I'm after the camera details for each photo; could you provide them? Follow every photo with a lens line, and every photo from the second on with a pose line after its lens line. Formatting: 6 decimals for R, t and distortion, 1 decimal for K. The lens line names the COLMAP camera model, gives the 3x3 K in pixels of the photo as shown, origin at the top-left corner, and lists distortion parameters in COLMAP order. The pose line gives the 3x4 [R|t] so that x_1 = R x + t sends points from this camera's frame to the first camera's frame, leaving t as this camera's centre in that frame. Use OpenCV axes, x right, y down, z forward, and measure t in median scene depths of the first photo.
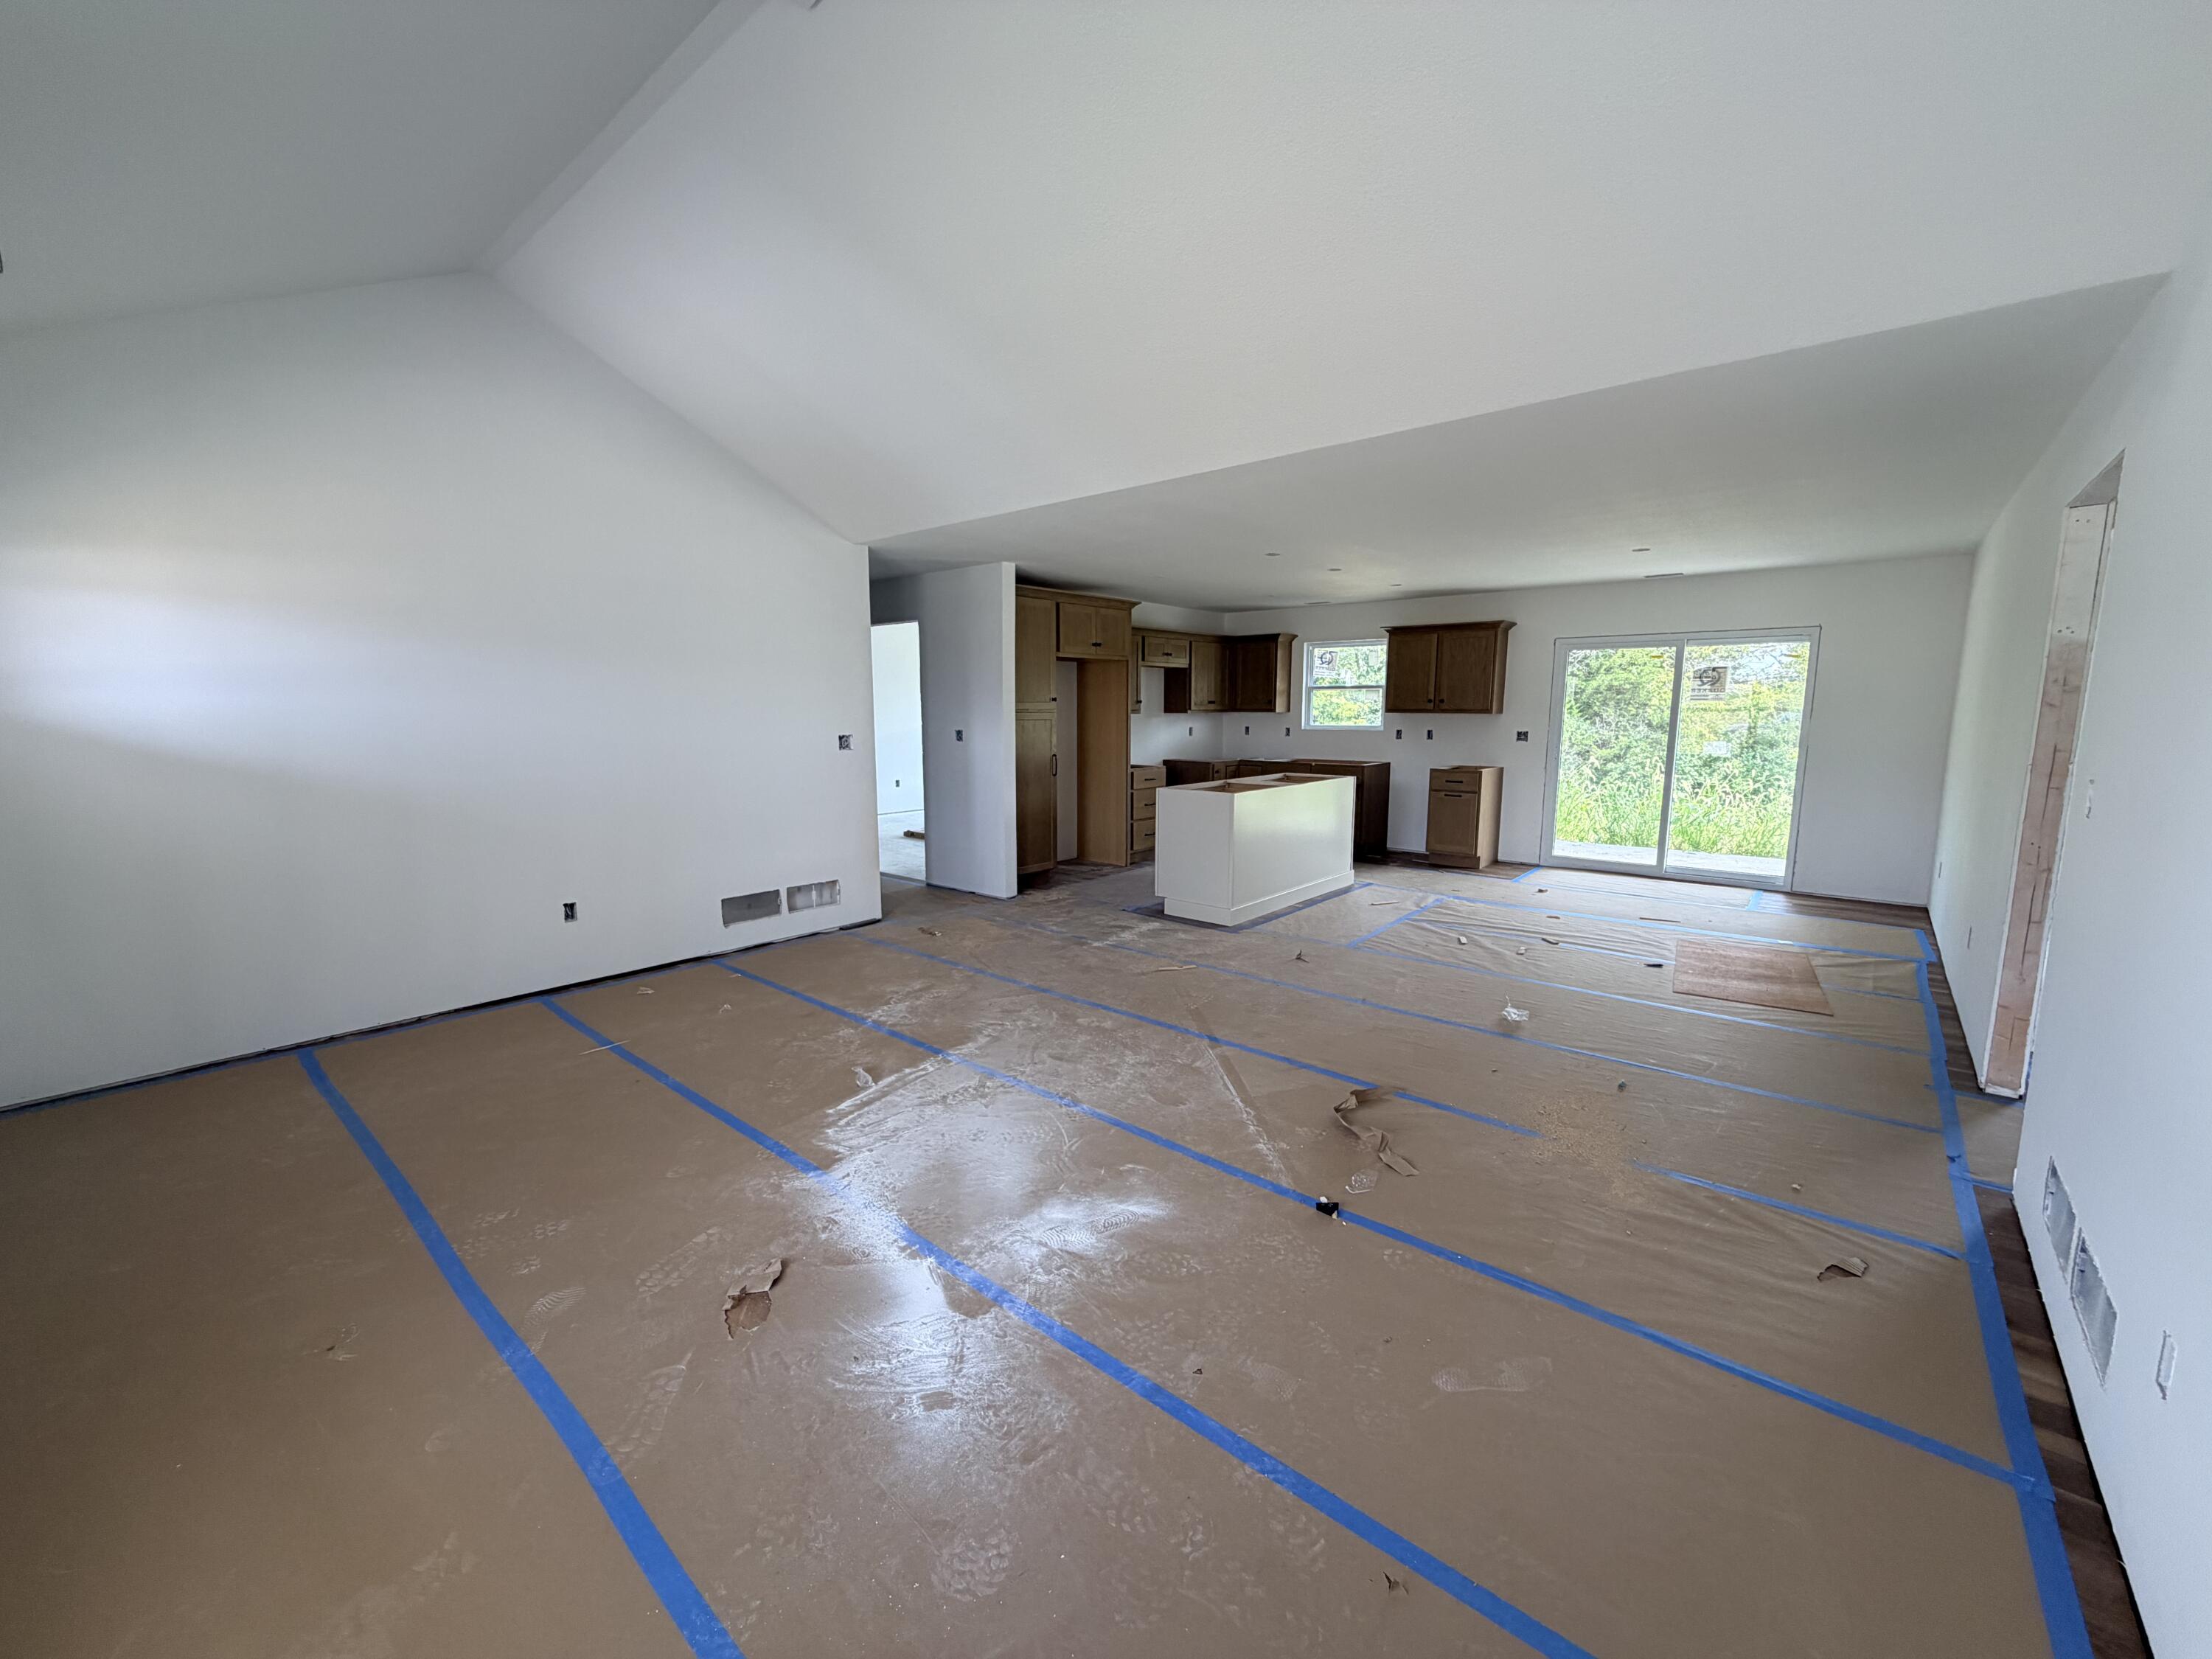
lens RADIAL K [[878.1, 0, 1102.3], [0, 878.1, 835.4], [0, 0, 1]] dist [-0.000072, 0.000164]
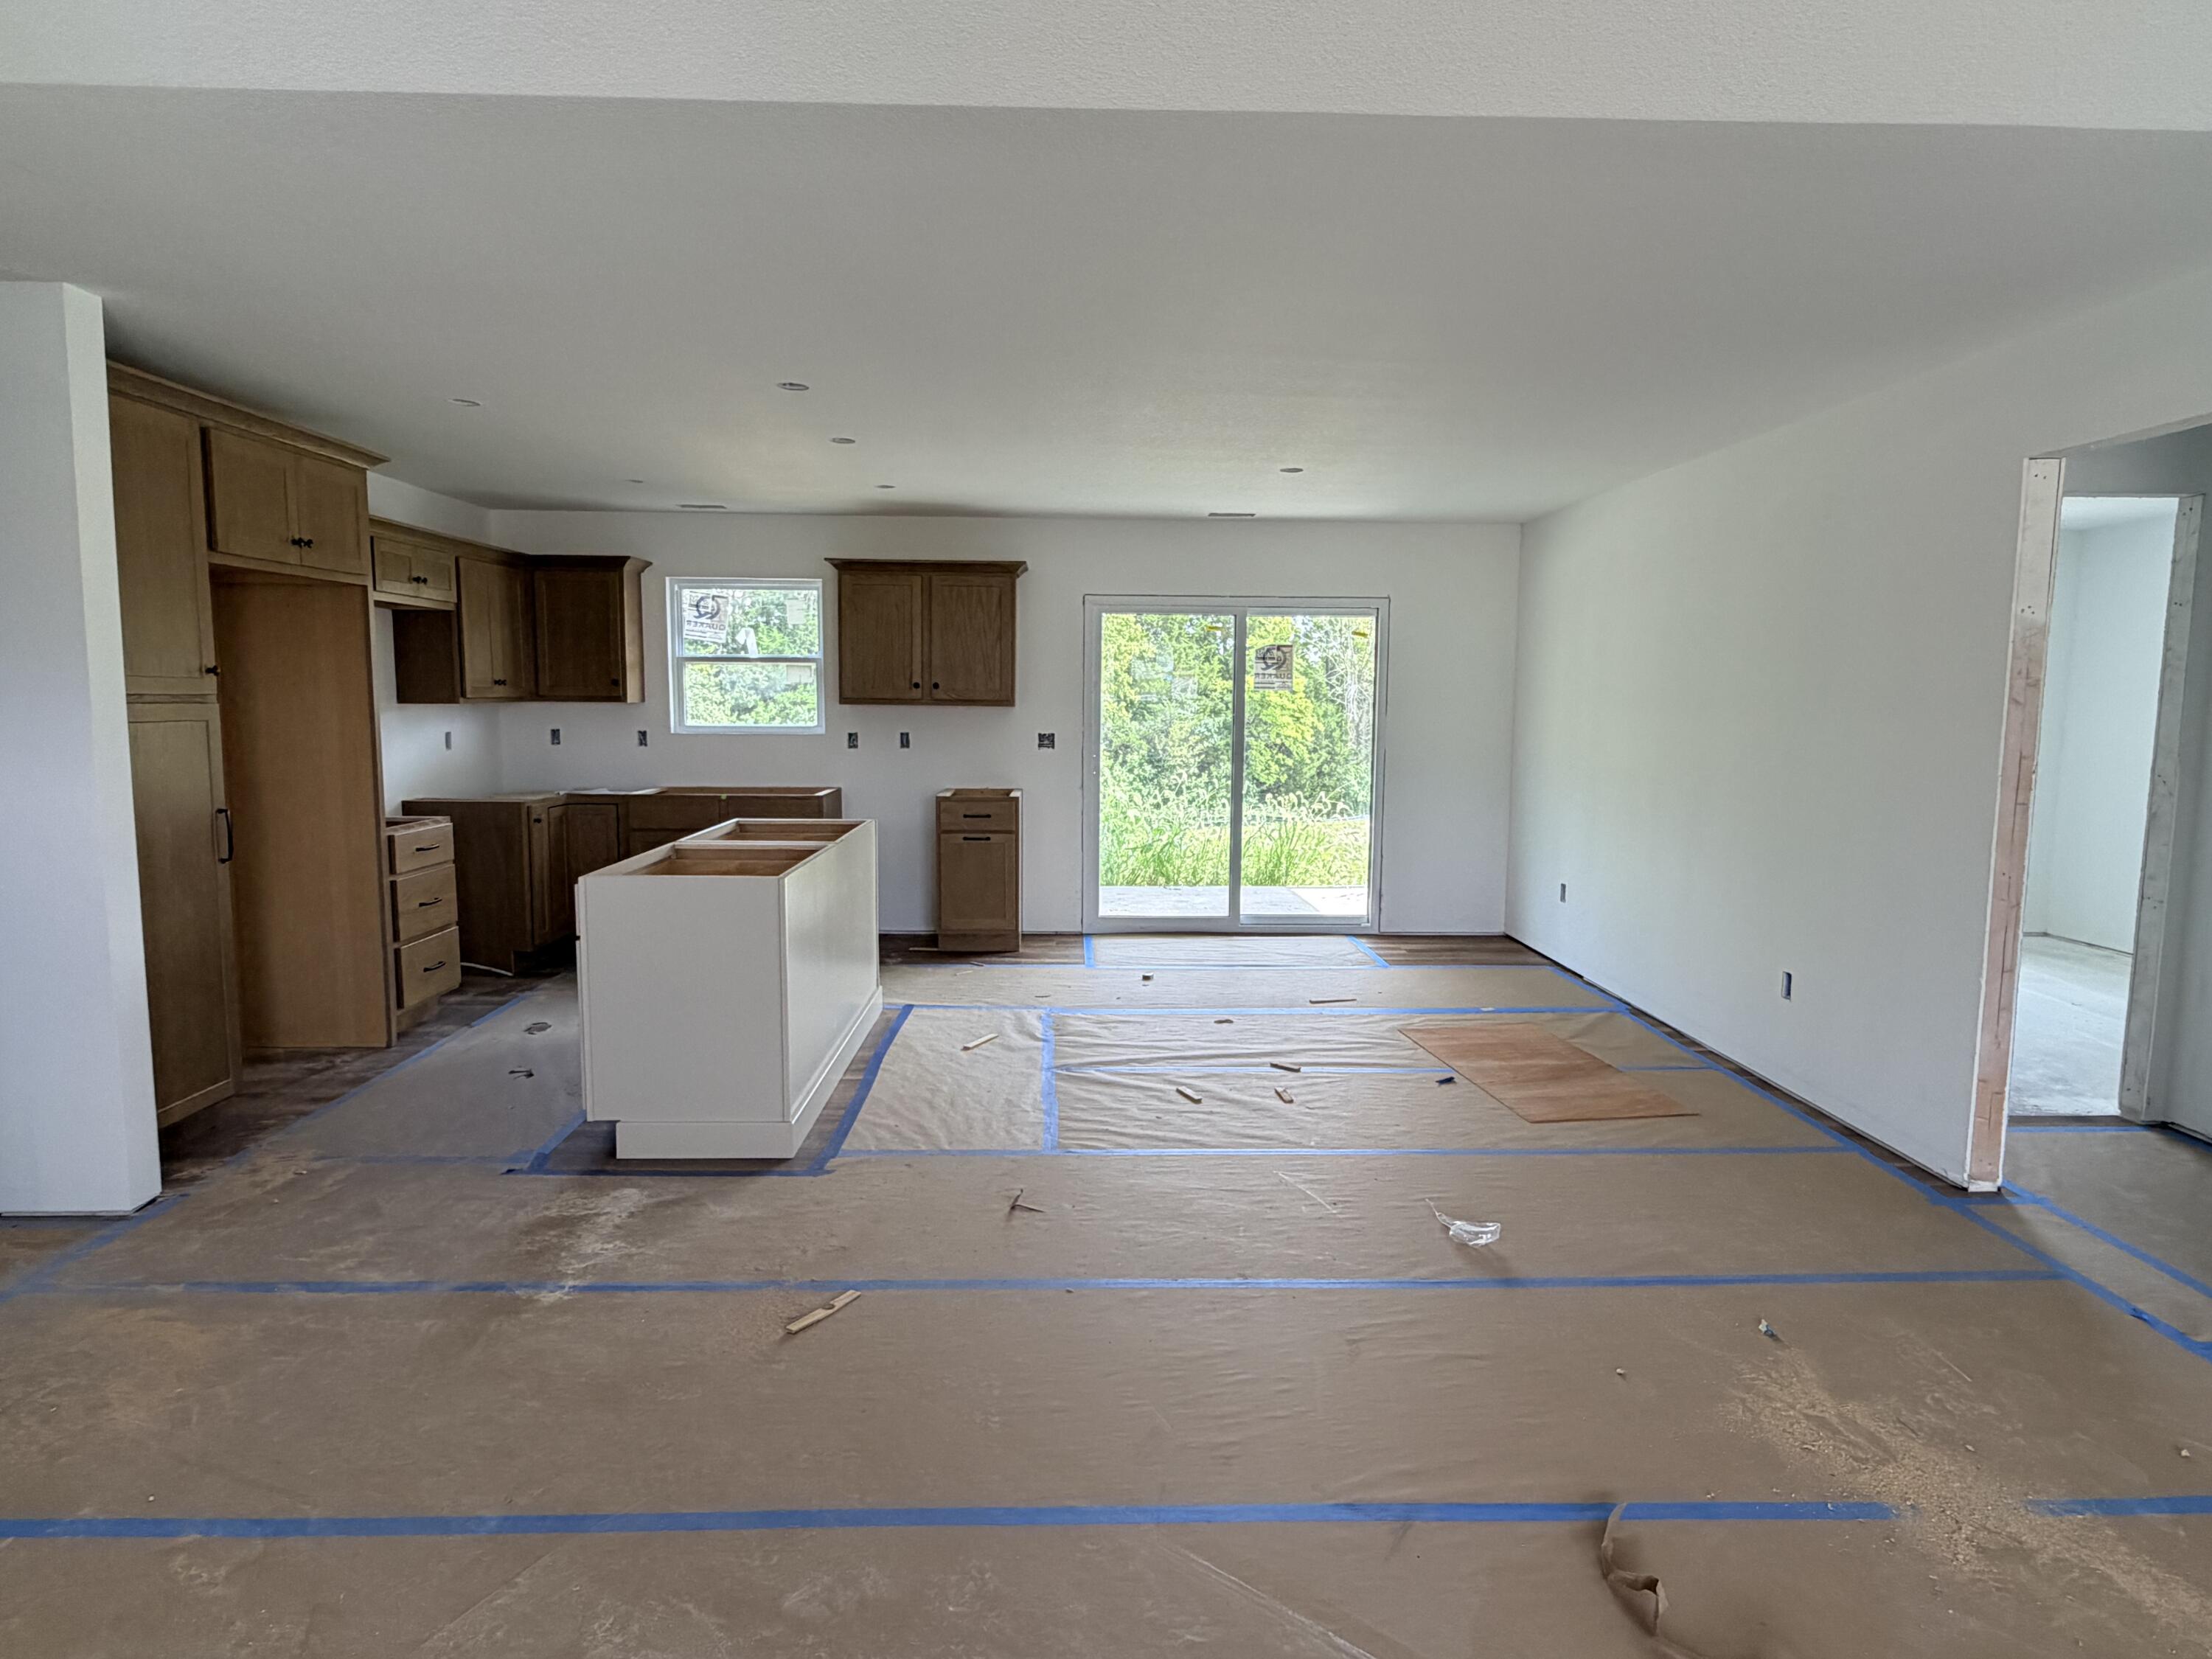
lens RADIAL K [[1265.3, 0, 1108.0], [0, 1265.3, 838.3], [0, 0, 1]] dist [0.002655, 0.000567]
pose [[0.738698, -0.069029, 0.670493, -0.145566], [0.089453, 0.995983, 0.003986, -0.046335], [-0.668075, 0.057033, 0.741905, 0.315716]]
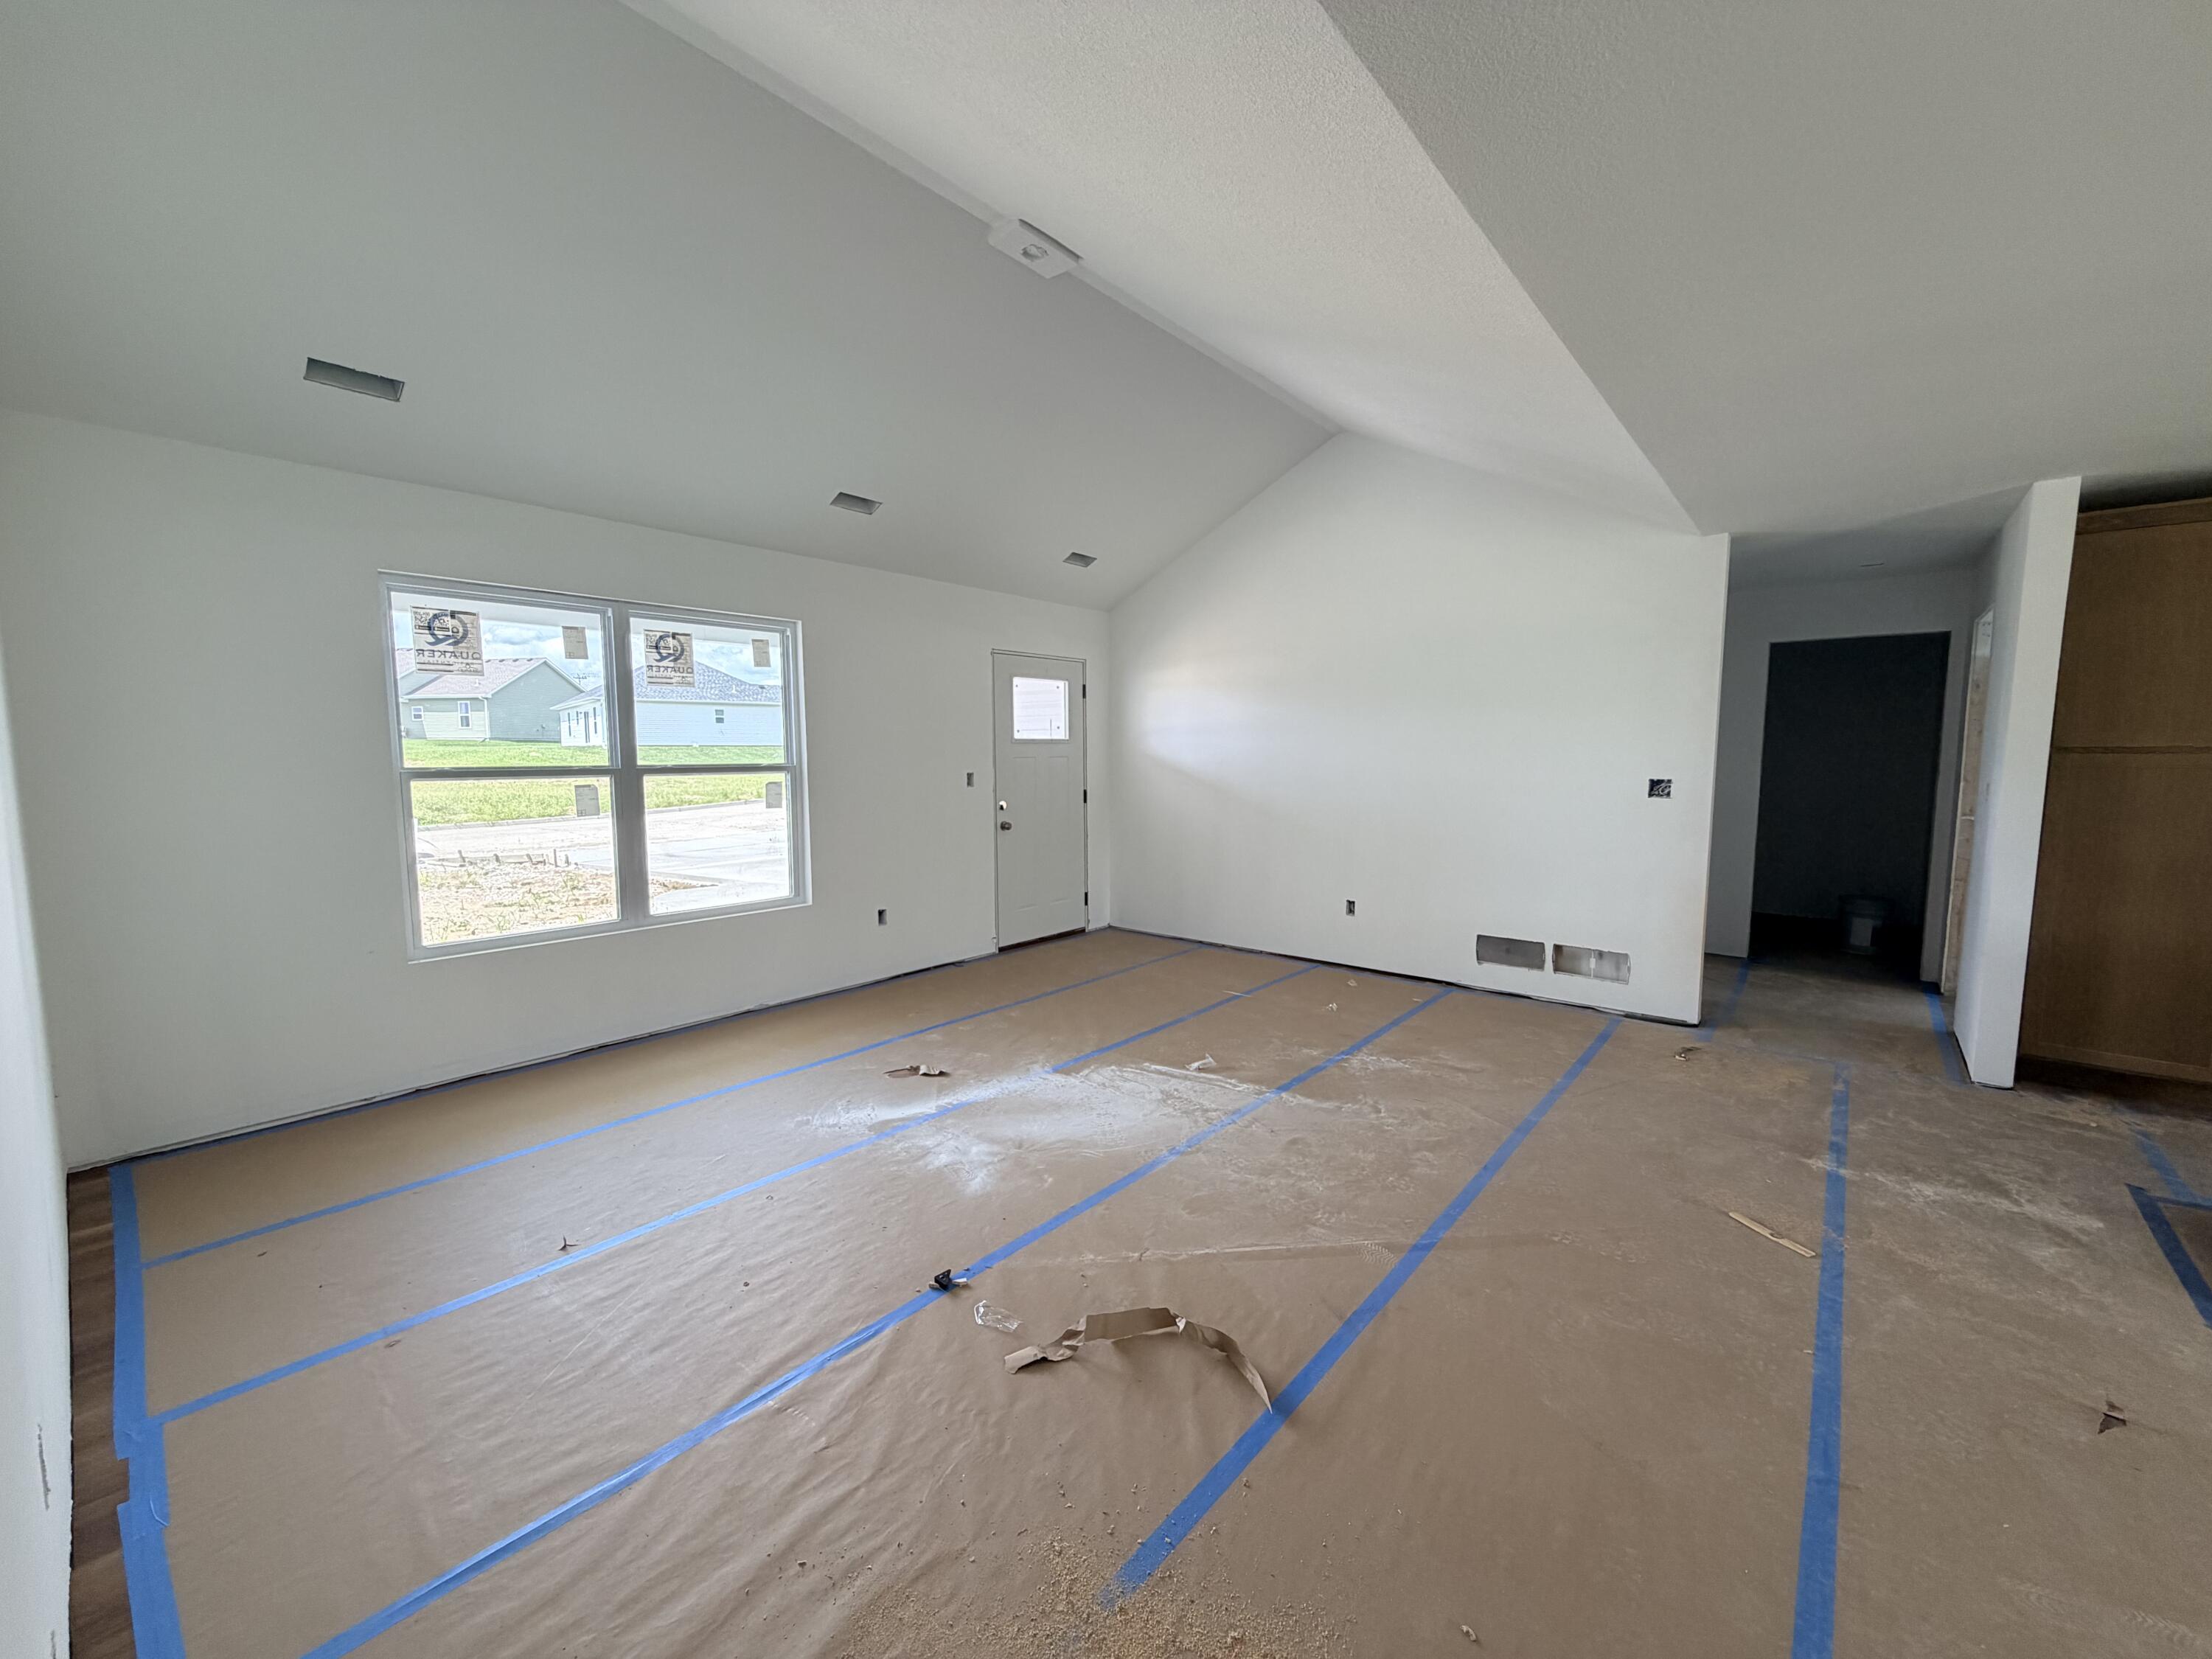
lens RADIAL K [[878.1, 0, 1102.3], [0, 878.1, 835.4], [0, 0, 1]] dist [-0.000072, 0.000164]
pose [[0.000679, 0.094267, -0.995547, 0.415135], [-0.145996, 0.984889, 0.093158, -0.052295], [0.989285, 0.145283, 0.014432, 0.400290]]
